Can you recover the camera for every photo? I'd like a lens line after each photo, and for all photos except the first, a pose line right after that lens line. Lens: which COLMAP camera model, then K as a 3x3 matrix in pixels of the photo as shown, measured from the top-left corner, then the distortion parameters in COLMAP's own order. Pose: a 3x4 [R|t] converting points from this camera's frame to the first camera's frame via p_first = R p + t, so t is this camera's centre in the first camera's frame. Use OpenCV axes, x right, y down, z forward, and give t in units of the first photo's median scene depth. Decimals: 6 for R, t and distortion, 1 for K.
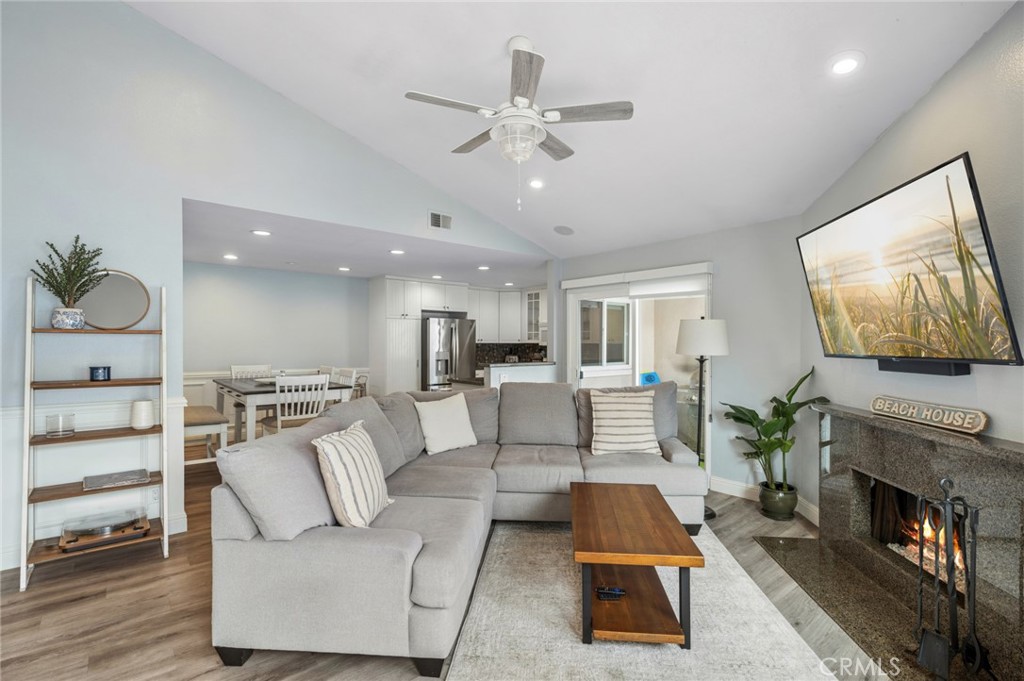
lens RADIAL K [[476.5, 0, 509.3], [0, 476.5, 340.7], [0, 0, 1]] dist [0.000914, -0.000372]
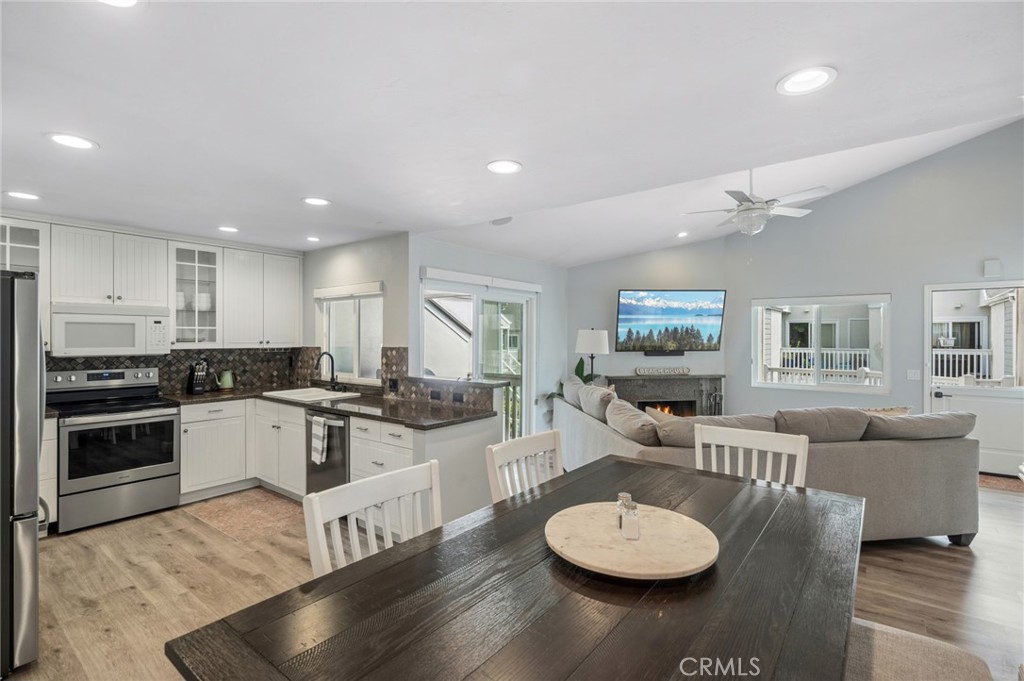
lens RADIAL K [[476.5, 0, 511.3], [0, 476.5, 338.4], [0, 0, 1]] dist [0.000914, -0.000372]
pose [[-0.228397, -0.007462, 0.973540, -0.500703], [-0.007795, 0.999953, 0.005835, -0.012916], [-0.973537, -0.006256, -0.228444, 0.790024]]
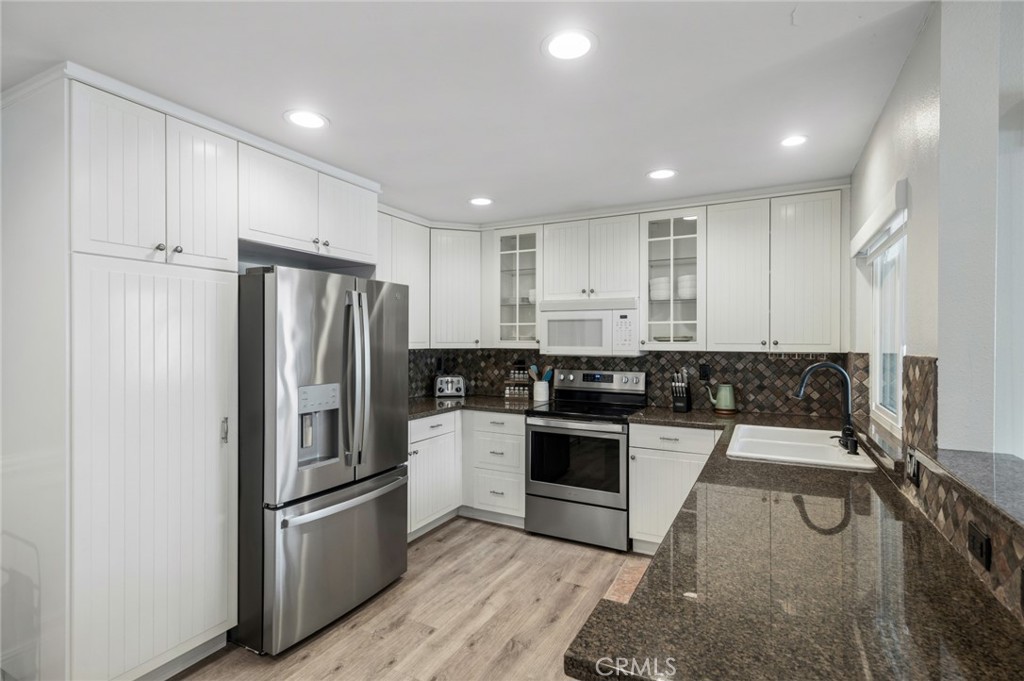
lens RADIAL K [[493.3, 0, 518.5], [0, 493.3, 340.0], [0, 0, 1]] dist [0.006621, 0.000323]
pose [[0.914291, -0.003299, 0.405046, -0.154629], [-0.000588, 0.999955, 0.009470, -0.007733], [-0.405059, -0.008897, 0.914247, 0.675938]]
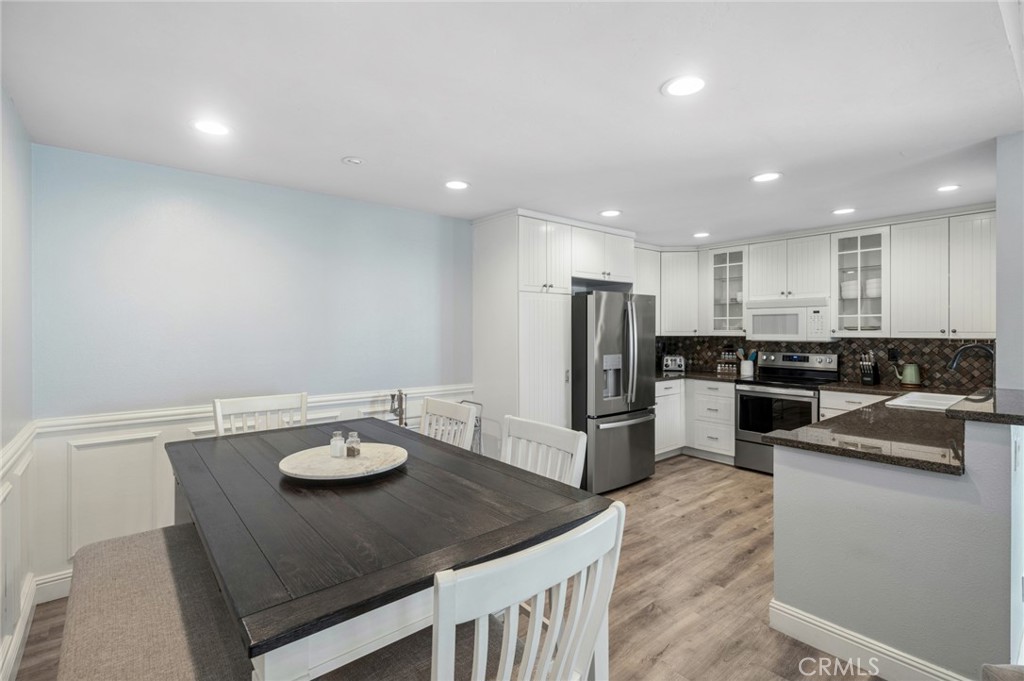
lens RADIAL K [[476.5, 0, 510.5], [0, 476.5, 331.8], [0, 0, 1]] dist [0.000914, -0.000372]
pose [[0.999937, -0.006061, 0.009498, -0.264987], [0.005954, 0.999919, 0.011255, -0.009239], [-0.009565, -0.011198, 0.999892, 0.467368]]
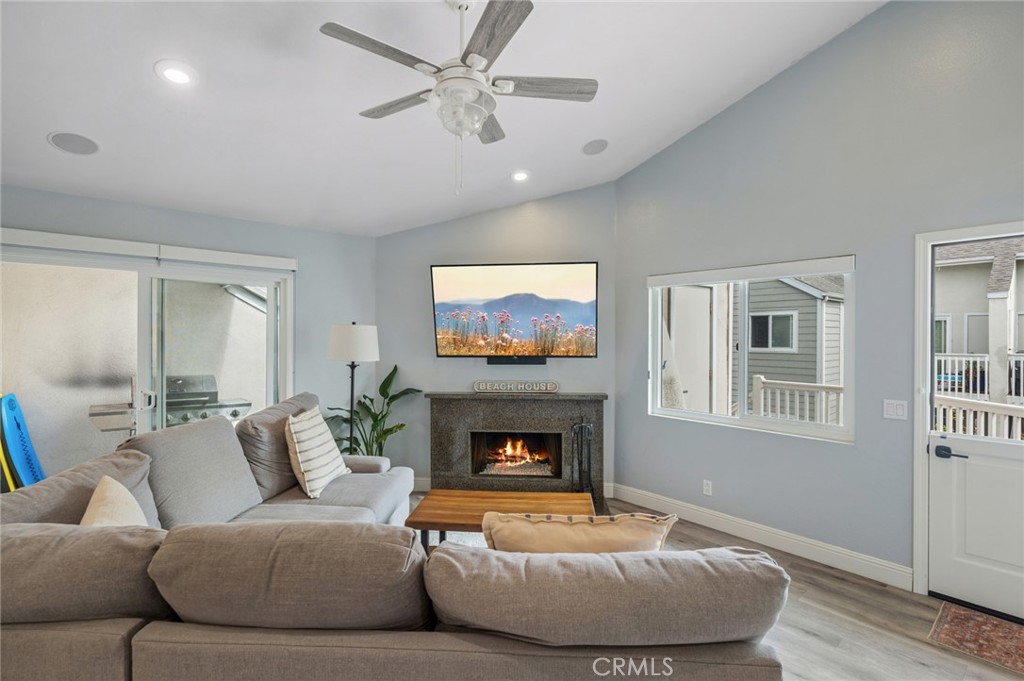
lens RADIAL K [[476.5, 0, 512.4], [0, 476.5, 342.6], [0, 0, 1]] dist [0.000914, -0.000372]
pose [[-0.033654, -0.015407, 0.999315, -0.300417], [-0.010411, 0.999832, 0.015064, -0.013304], [-0.999379, -0.009897, -0.033808, 0.347403]]
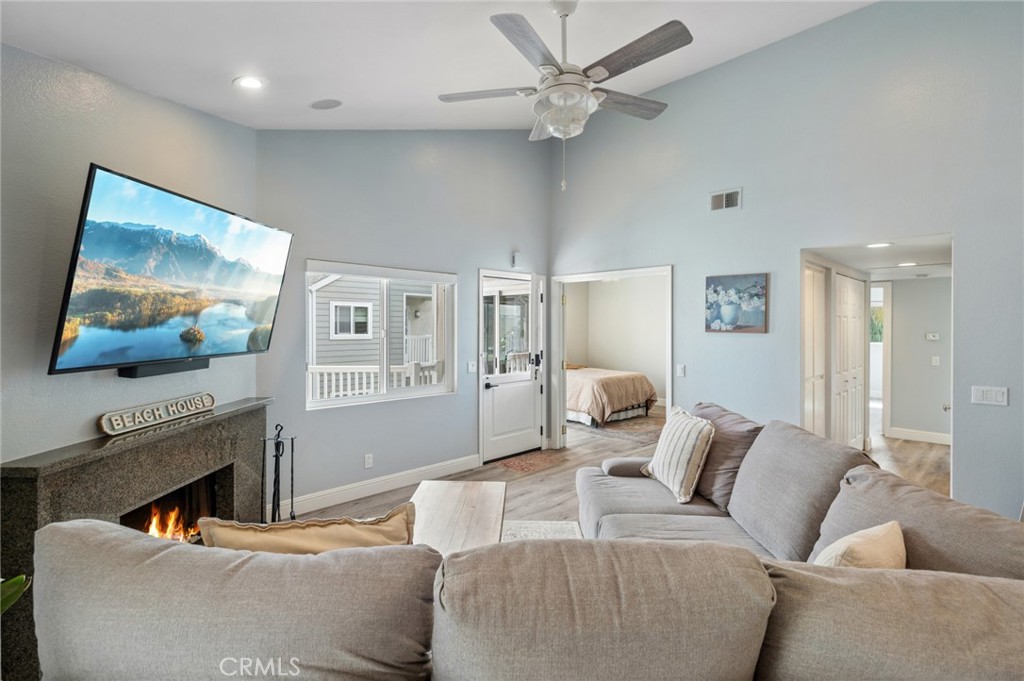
lens RADIAL K [[476.5, 0, 515.2], [0, 476.5, 331.1], [0, 0, 1]] dist [0.000914, -0.000372]
pose [[-0.995219, -0.003937, -0.097594, 0.064864], [-0.004399, 0.999980, 0.004528, -0.010481], [0.097574, 0.004936, -0.995216, 0.683236]]
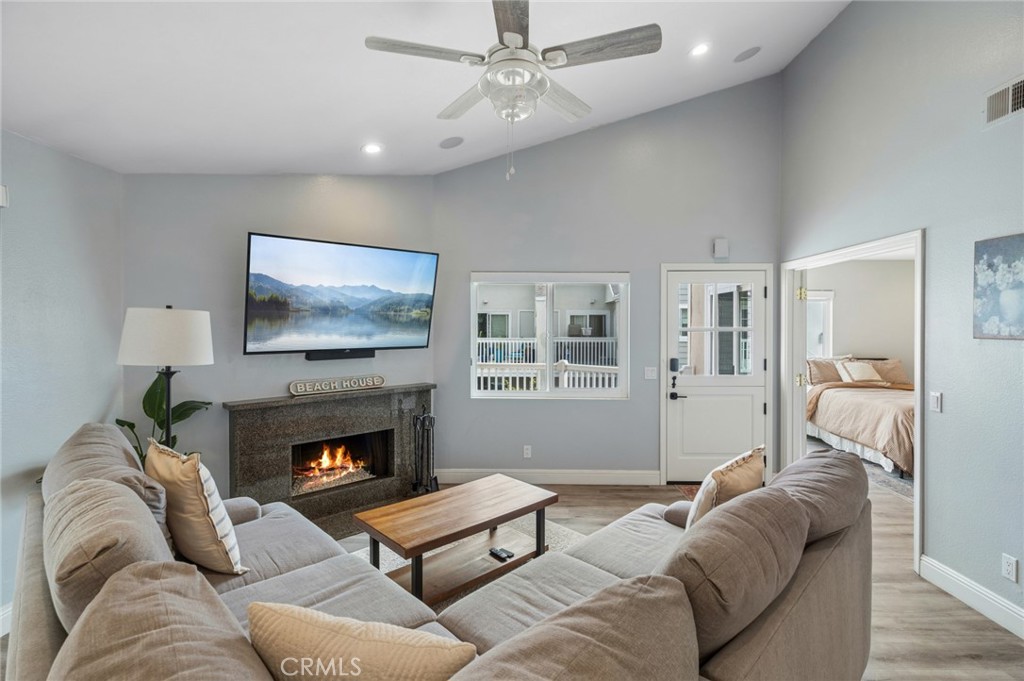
lens RADIAL K [[476.5, 0, 512.1], [0, 476.5, 334.1], [0, 0, 1]] dist [0.000914, -0.000372]
pose [[-0.765869, -0.013751, 0.642850, -0.185095], [-0.008345, 0.999900, 0.011446, -0.011756], [-0.642943, 0.003402, -0.765907, 0.592555]]
